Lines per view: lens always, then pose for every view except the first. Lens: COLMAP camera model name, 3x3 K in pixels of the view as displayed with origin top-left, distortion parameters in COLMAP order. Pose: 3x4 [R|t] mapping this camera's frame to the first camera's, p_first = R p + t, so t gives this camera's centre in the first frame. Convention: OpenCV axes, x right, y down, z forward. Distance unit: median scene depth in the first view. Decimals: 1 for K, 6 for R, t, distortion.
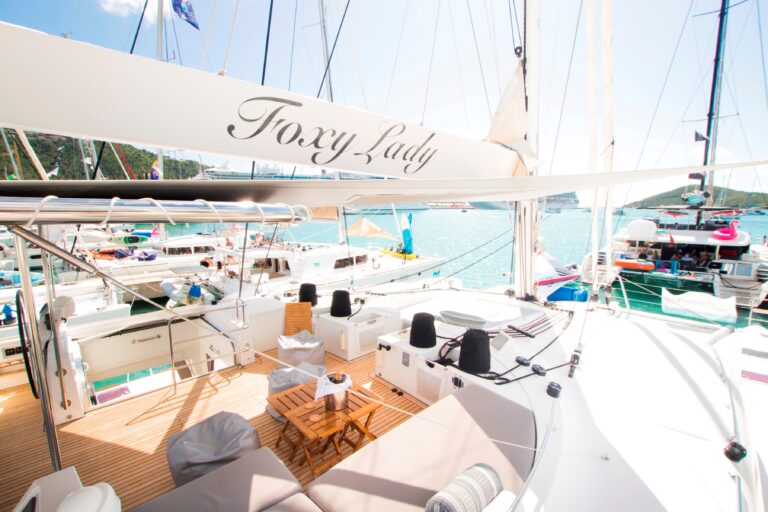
lens RADIAL K [[361.7, 0, 384.0], [0, 361.7, 256.0], [0, 0, 1]] dist [-0.001247, -0.000256]
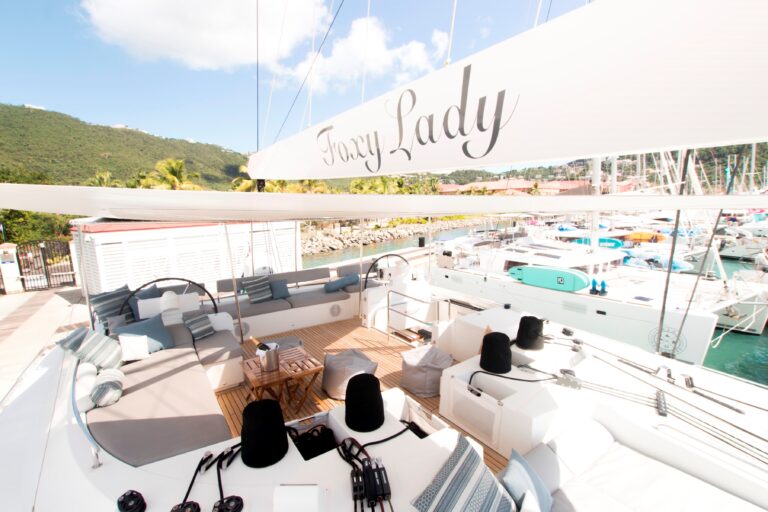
lens RADIAL K [[361.7, 0, 384.0], [0, 361.7, 256.0], [0, 0, 1]] dist [-0.001247, -0.000256]
pose [[-0.187401, 0.150184, -0.970735, 0.161265], [-0.101366, 0.980010, 0.171188, -0.042206], [0.977039, 0.130480, -0.168431, 0.250510]]
